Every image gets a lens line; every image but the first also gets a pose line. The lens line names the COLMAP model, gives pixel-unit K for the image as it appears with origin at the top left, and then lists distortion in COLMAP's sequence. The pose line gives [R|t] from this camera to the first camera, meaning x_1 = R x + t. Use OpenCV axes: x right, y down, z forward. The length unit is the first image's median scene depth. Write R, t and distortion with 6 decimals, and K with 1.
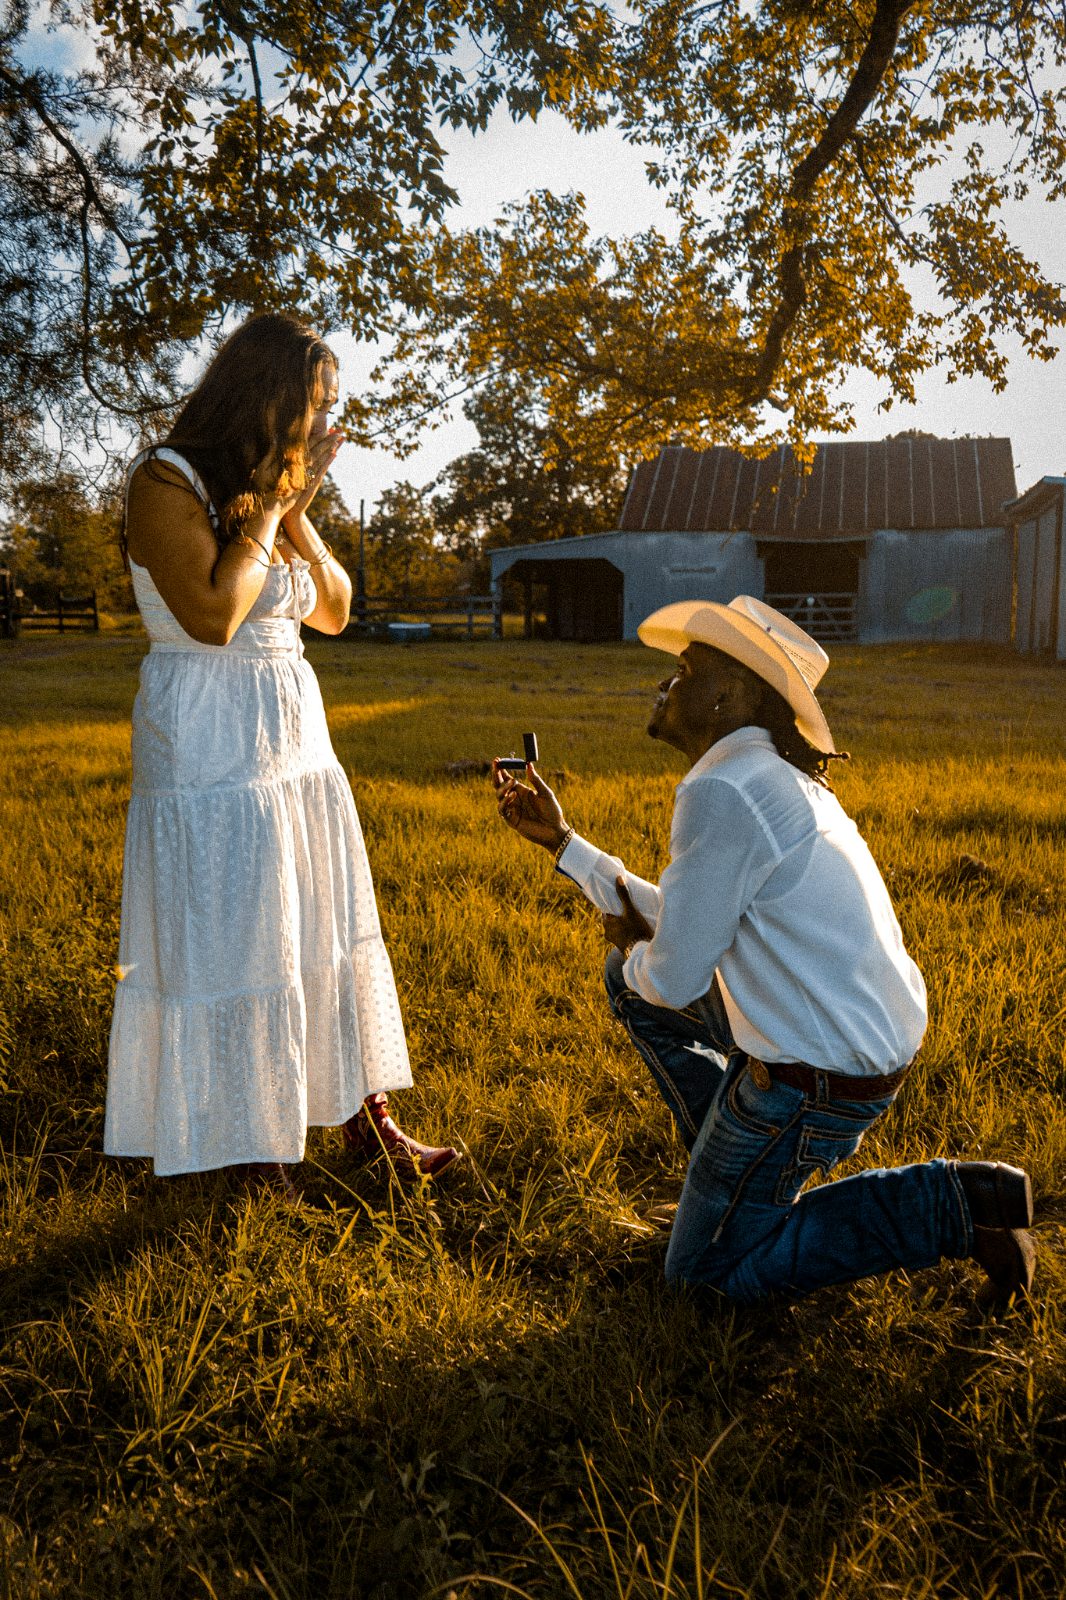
lens RADIAL K [[1305.4, 0, 533.8], [0, 1305.4, 795.7], [0, 0, 1]] dist [-0.004381, 0.017045]
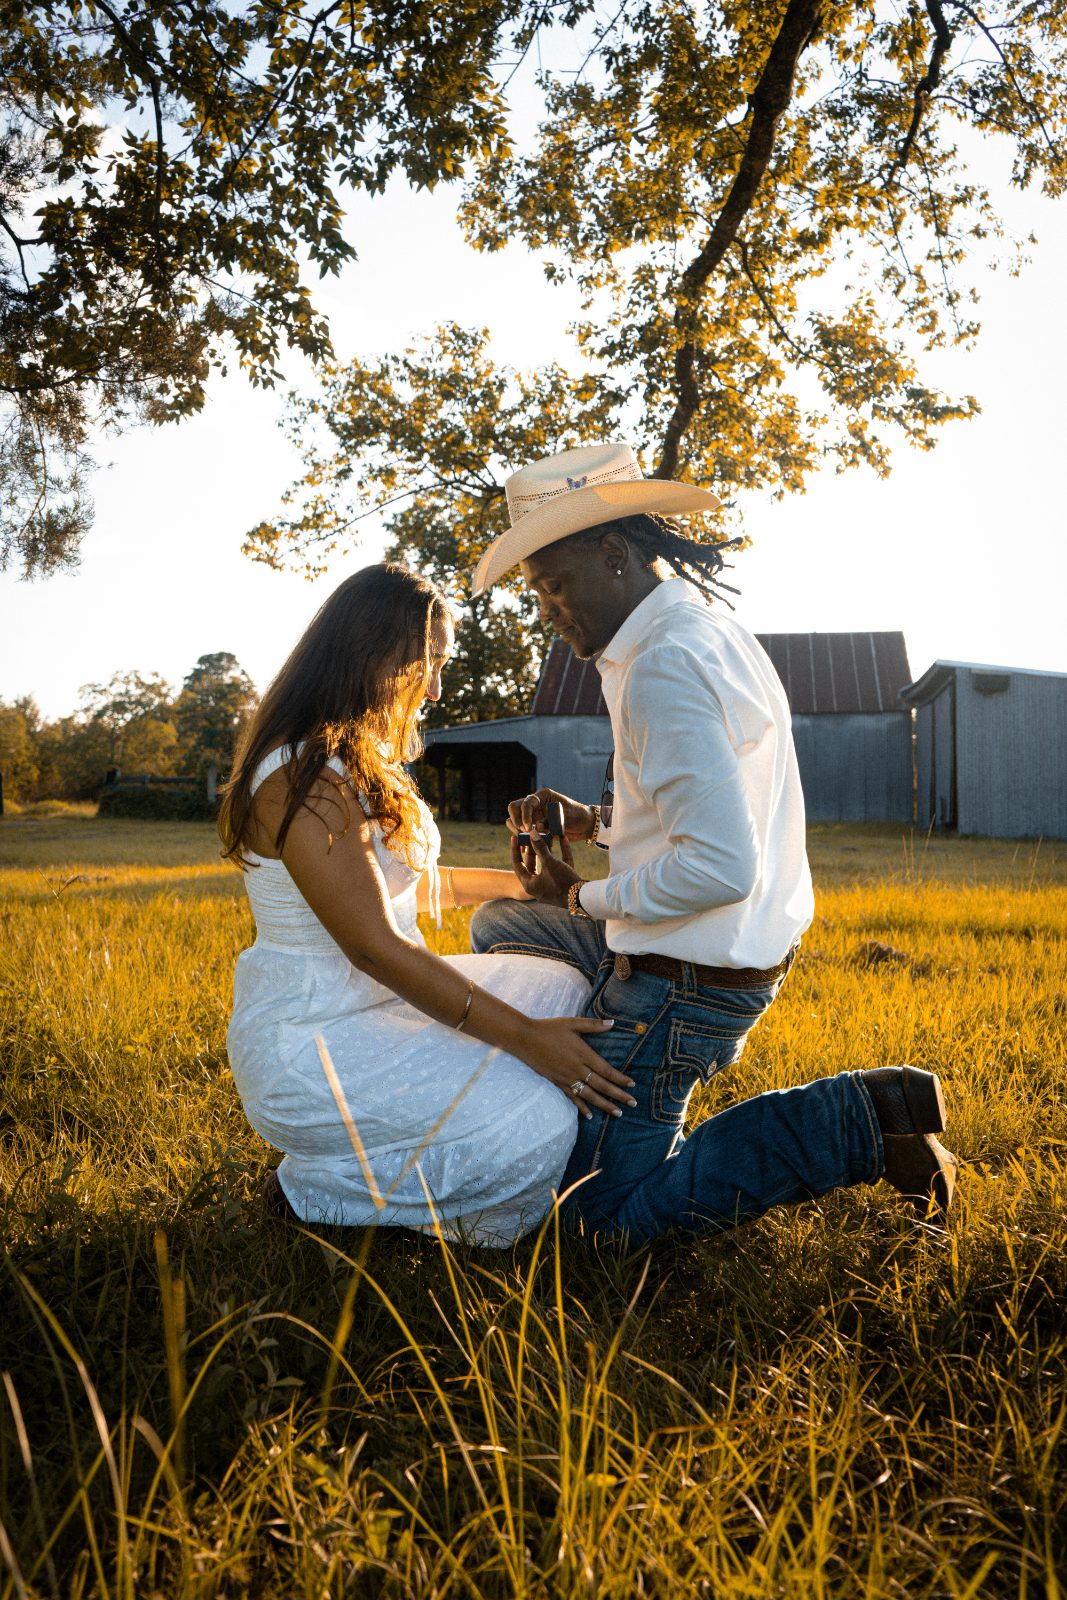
lens RADIAL K [[1299.1, 0, 530.5], [0, 1299.1, 800.9], [0, 0, 1]] dist [-0.013478, -0.002717]
pose [[0.998304, 0.005448, 0.057956, 0.017526], [0.003596, 0.987938, -0.154806, 0.101338], [-0.058100, 0.154752, 0.986243, 0.040876]]
